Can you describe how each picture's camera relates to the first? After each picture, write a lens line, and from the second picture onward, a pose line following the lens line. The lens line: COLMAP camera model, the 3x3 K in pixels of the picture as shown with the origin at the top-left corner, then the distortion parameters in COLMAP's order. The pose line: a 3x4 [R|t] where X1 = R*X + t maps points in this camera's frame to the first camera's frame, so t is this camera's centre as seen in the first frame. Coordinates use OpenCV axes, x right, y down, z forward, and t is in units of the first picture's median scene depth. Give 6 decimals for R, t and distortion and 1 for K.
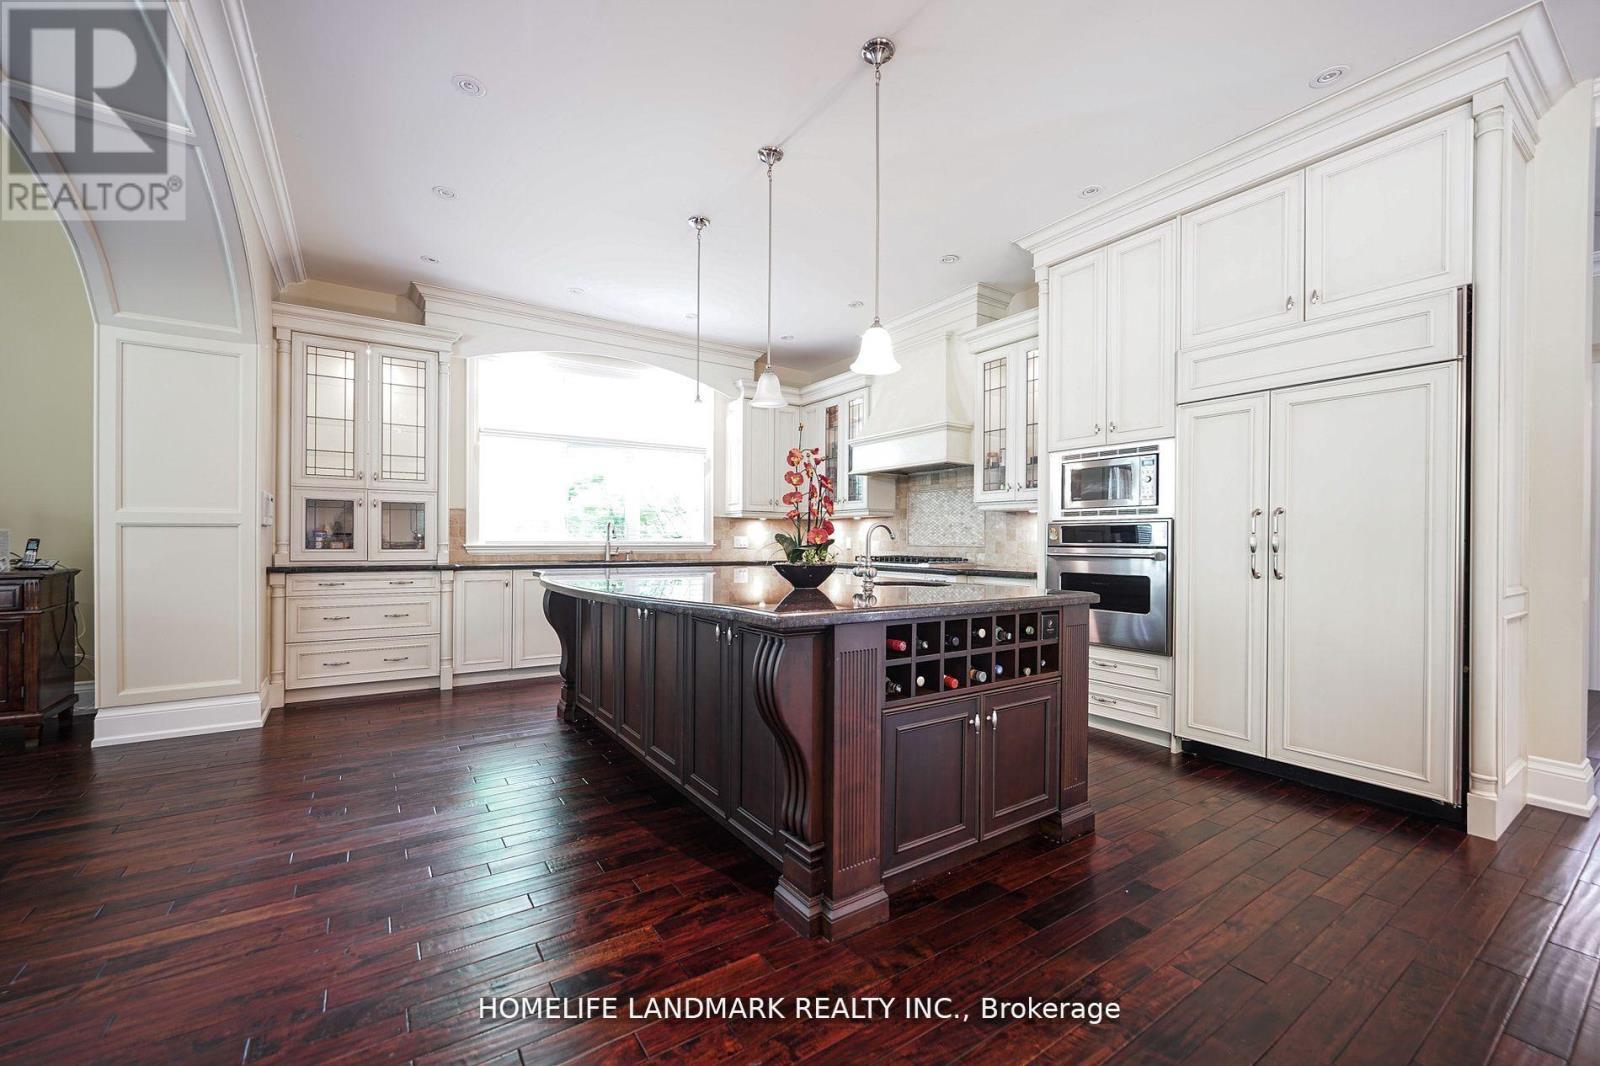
lens RADIAL K [[642.1, 0, 790.6], [0, 642.1, 539.1], [0, 0, 1]] dist [-0.003212, 0.000818]
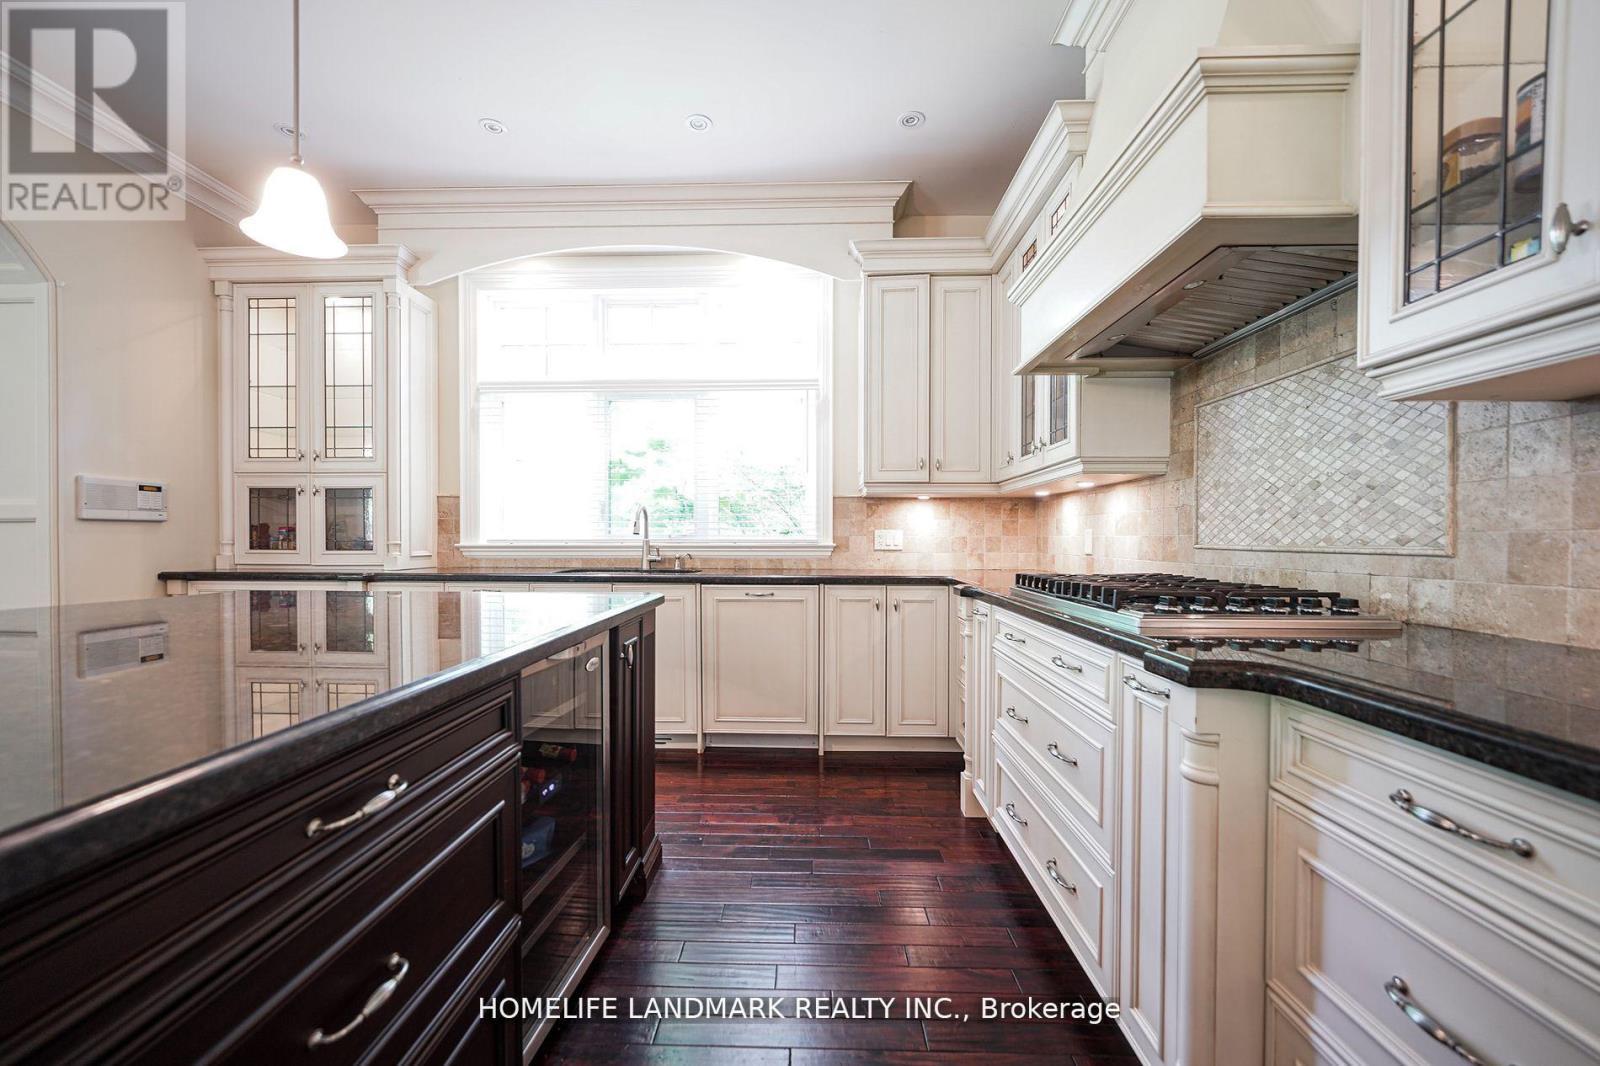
lens RADIAL K [[642.1, 0, 792.2], [0, 642.1, 541.7], [0, 0, 1]] dist [-0.003212, 0.000818]
pose [[0.812755, -0.001061, -0.582605, 0.265046], [0.004804, 0.999977, 0.004881, 0.004455], [0.582586, -0.006766, 0.812741, 0.713422]]
